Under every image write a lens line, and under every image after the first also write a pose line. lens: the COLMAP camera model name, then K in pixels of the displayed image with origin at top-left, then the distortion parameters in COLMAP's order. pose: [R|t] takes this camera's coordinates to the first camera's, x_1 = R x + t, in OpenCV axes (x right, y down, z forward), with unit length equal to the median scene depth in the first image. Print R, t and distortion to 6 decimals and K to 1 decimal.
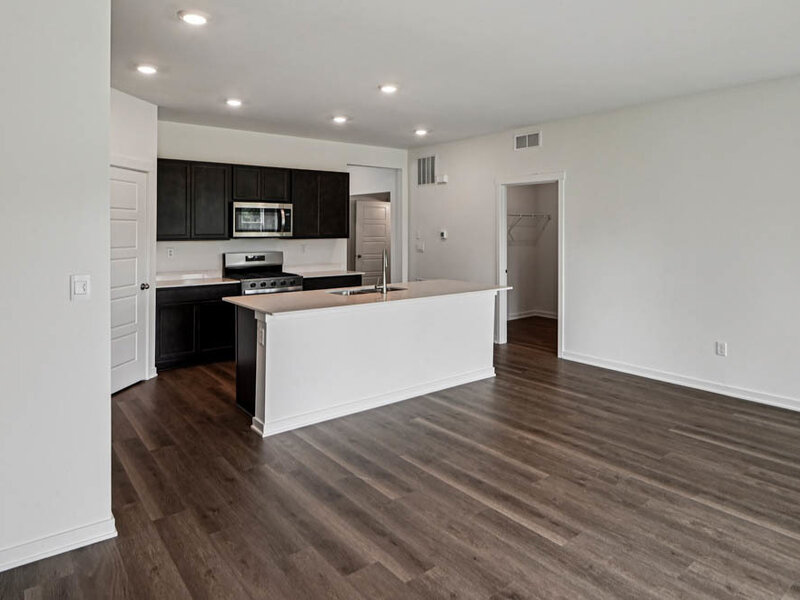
lens RADIAL K [[508.3, 0, 411.8], [0, 508.3, 229.7], [0, 0, 1]] dist [-0.011236, -0.004420]
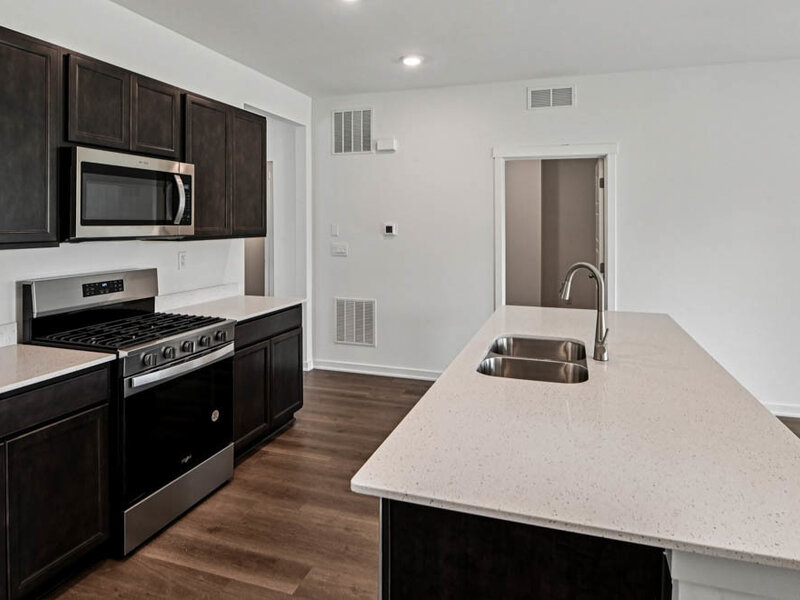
lens RADIAL K [[508.3, 0, 409.3], [0, 508.3, 226.1], [0, 0, 1]] dist [-0.011236, -0.004420]
pose [[0.838766, 0.000249, 0.544492, -0.328944], [-0.003622, 0.999980, 0.005121, 0.001928], [-0.544480, -0.006268, 0.838750, 0.515880]]
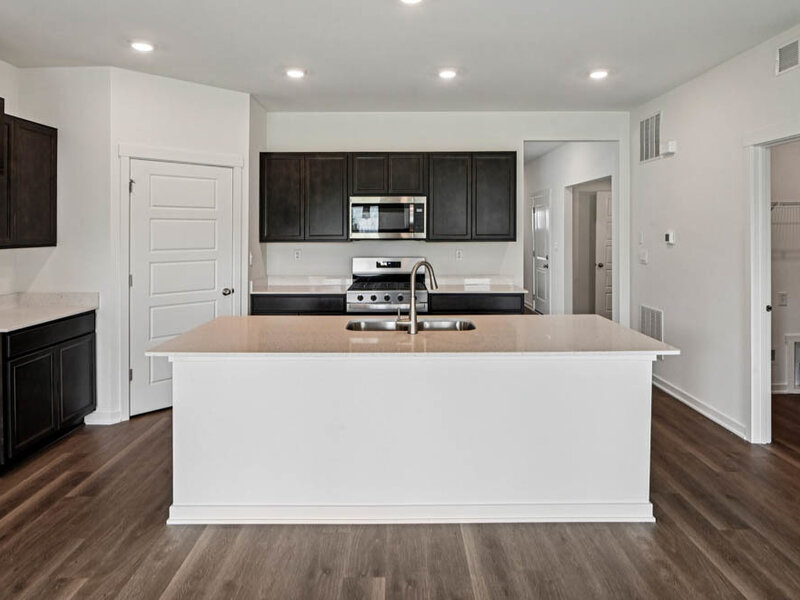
lens RADIAL K [[508.3, 0, 406.8], [0, 508.3, 227.9], [0, 0, 1]] dist [-0.011236, -0.004420]
pose [[0.781776, -0.003367, -0.623550, 0.234024], [0.000834, 0.999990, -0.004355, 0.000440], [0.623558, 0.002885, 0.781772, 0.378009]]
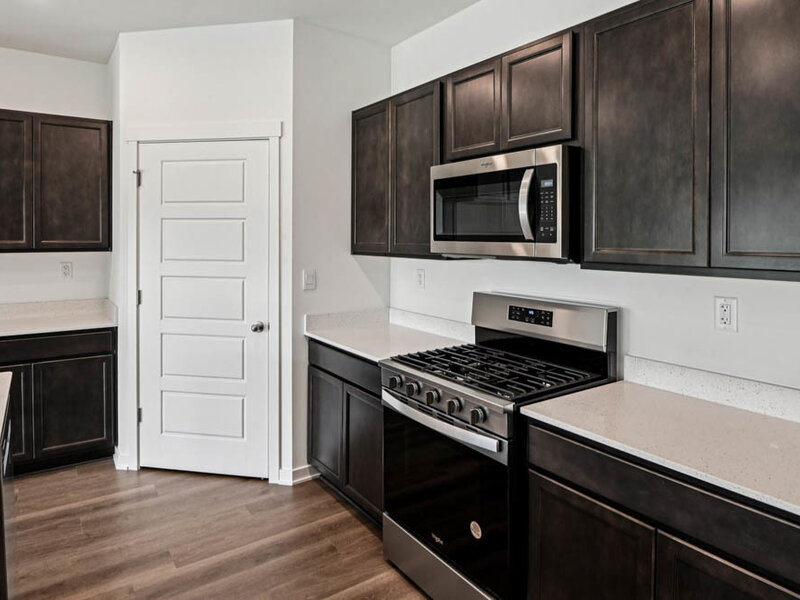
lens RADIAL K [[508.3, 0, 414.8], [0, 508.3, 249.9], [0, 0, 1]] dist [-0.011236, -0.004420]
pose [[-0.056528, 0.025647, -0.998072, 0.055475], [-0.005662, 0.999646, 0.026008, 0.001042], [0.998385, 0.007121, -0.056363, 0.953661]]
